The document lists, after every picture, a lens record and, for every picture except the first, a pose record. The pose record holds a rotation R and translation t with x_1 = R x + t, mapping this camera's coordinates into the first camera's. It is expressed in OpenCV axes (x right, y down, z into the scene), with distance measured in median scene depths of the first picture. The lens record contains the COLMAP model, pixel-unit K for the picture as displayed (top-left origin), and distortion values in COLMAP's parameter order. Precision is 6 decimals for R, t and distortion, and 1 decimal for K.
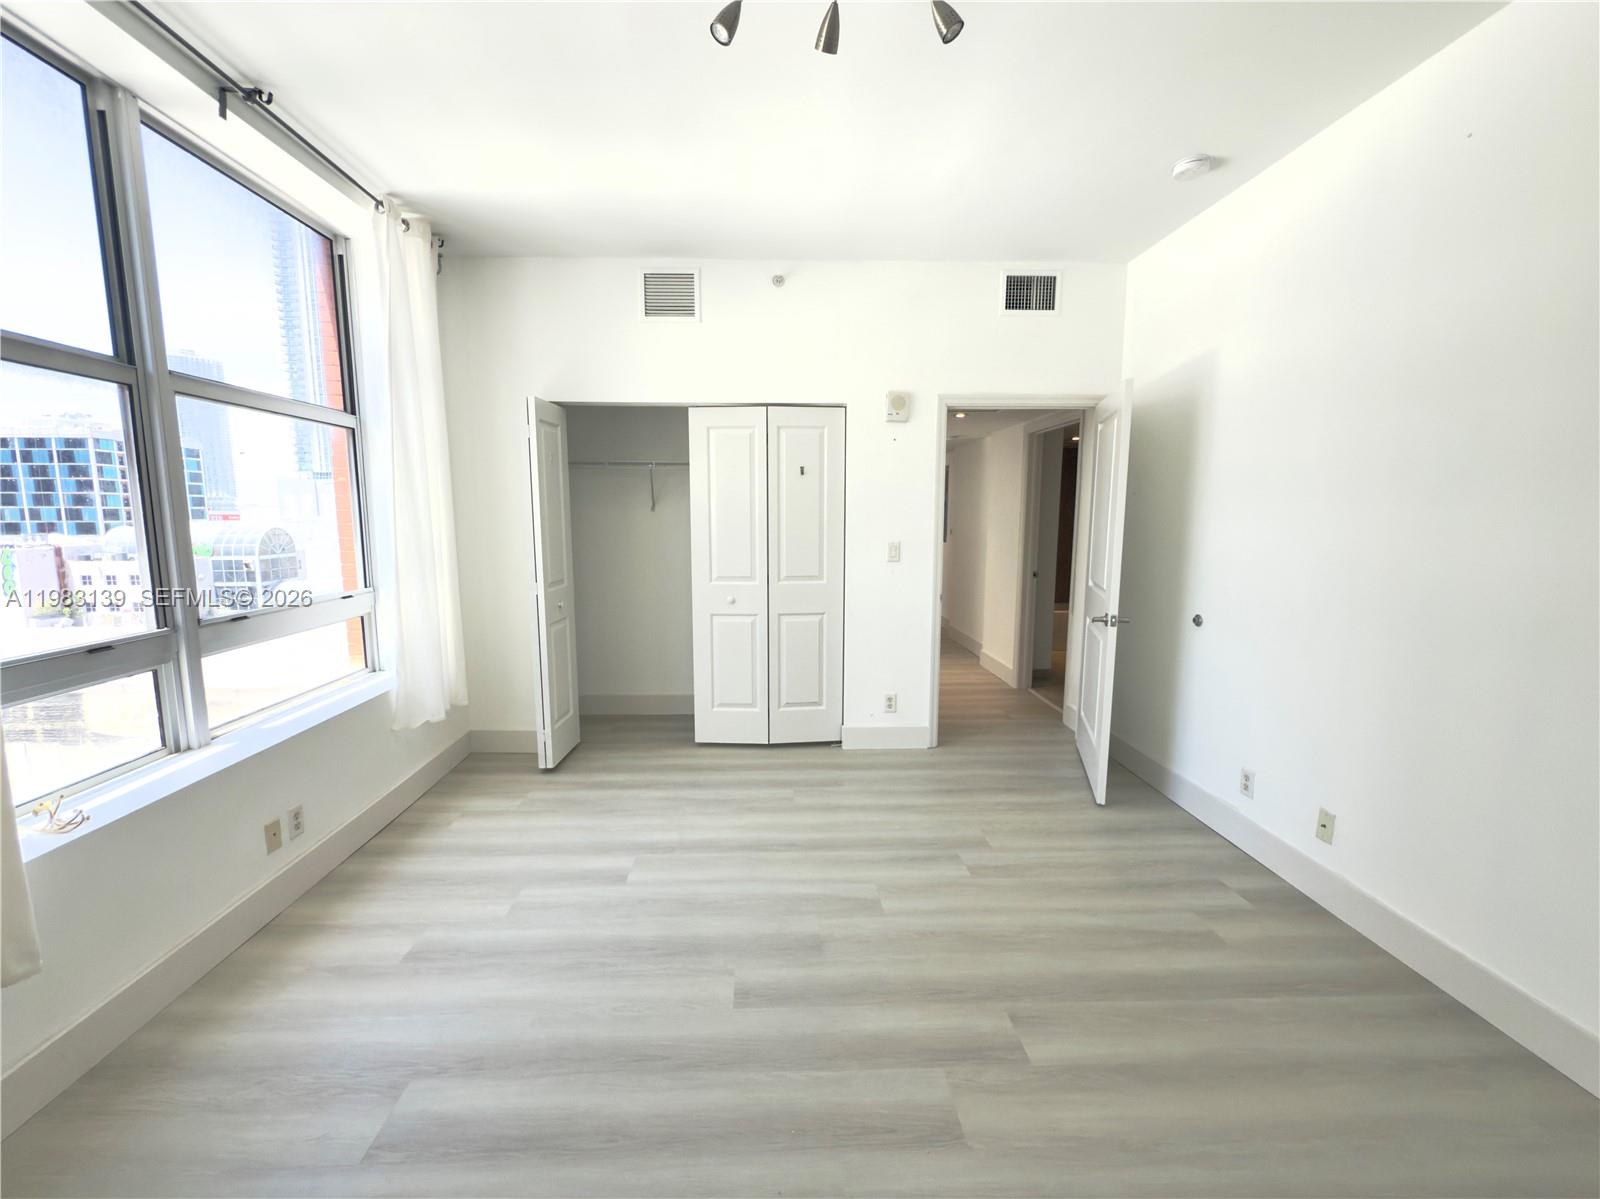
lens RADIAL K [[674.0, 0, 789.5], [0, 674.0, 597.1], [0, 0, 1]] dist [-0.001782, 0.000358]
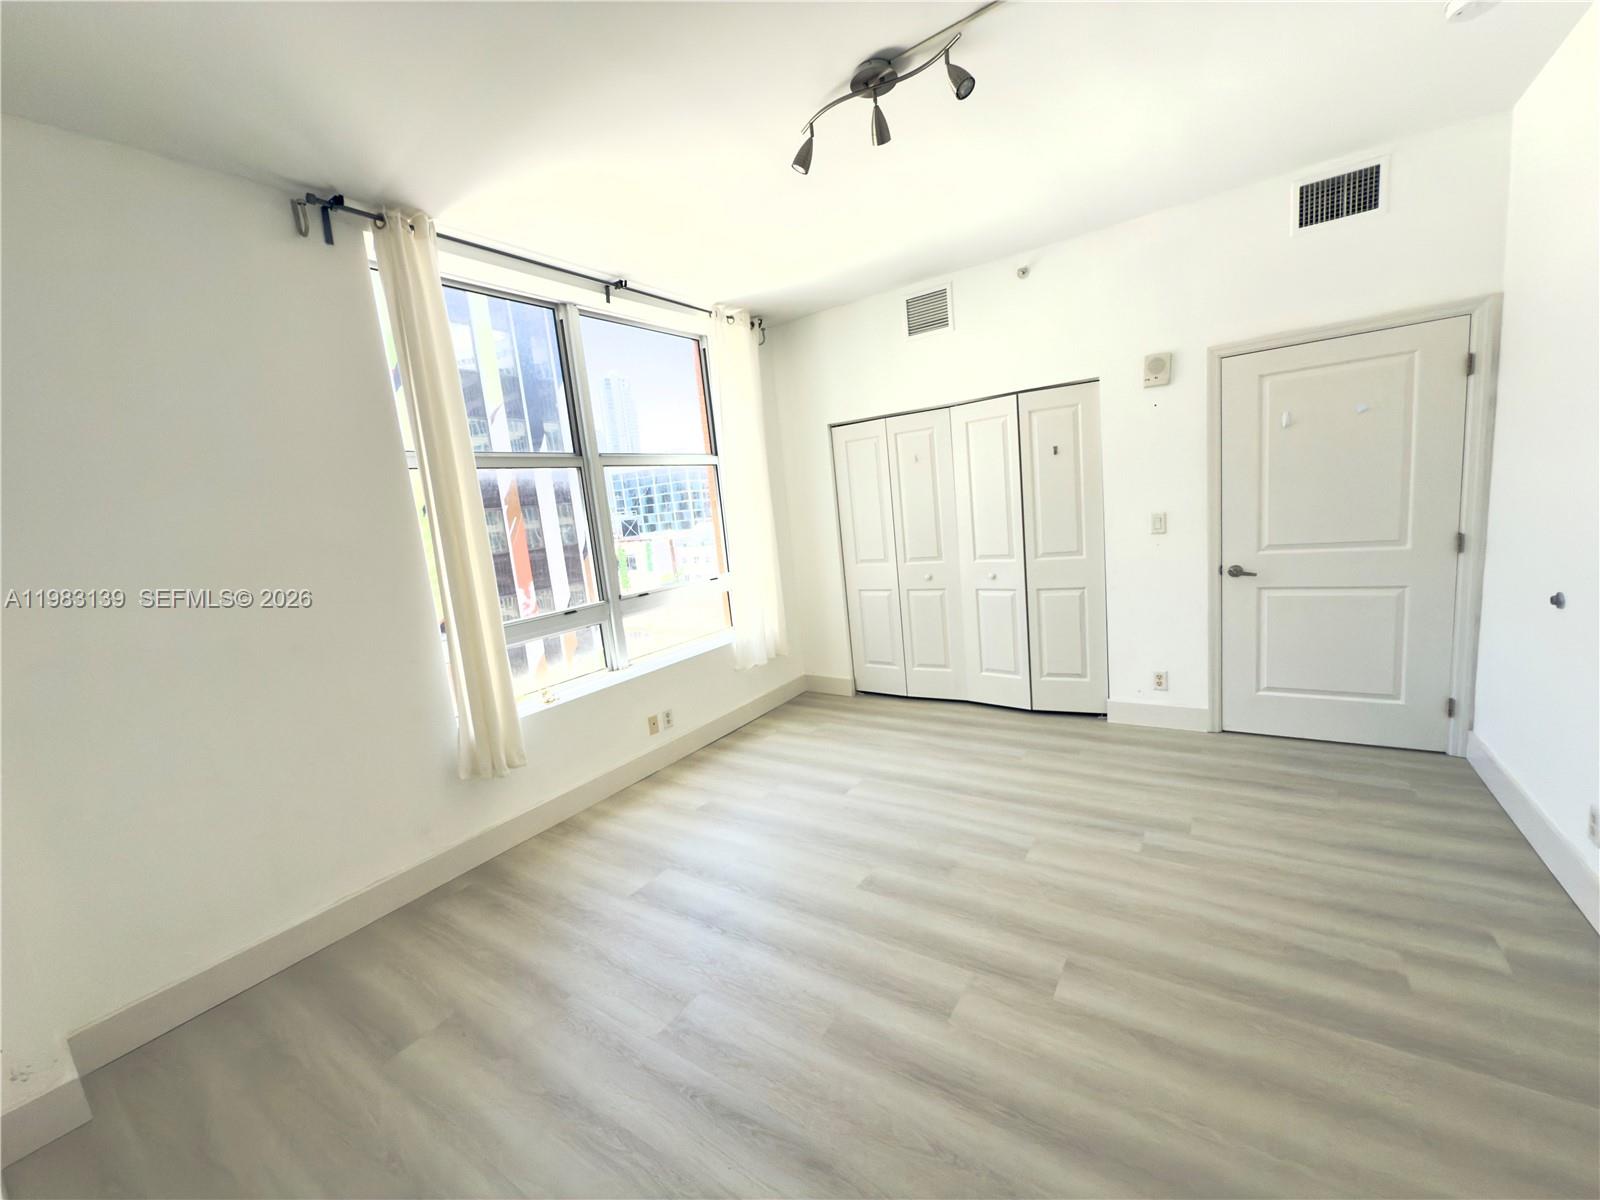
lens RADIAL K [[635.9, 0, 800.0], [0, 635.9, 600.0], [0, 0, 1]] dist [-0.000920, 0.000056]
pose [[0.810695, 0.009502, -0.585392, 0.360981], [0.023316, 0.998551, 0.048498, -0.019479], [0.585004, -0.052966, 0.809299, -0.042366]]
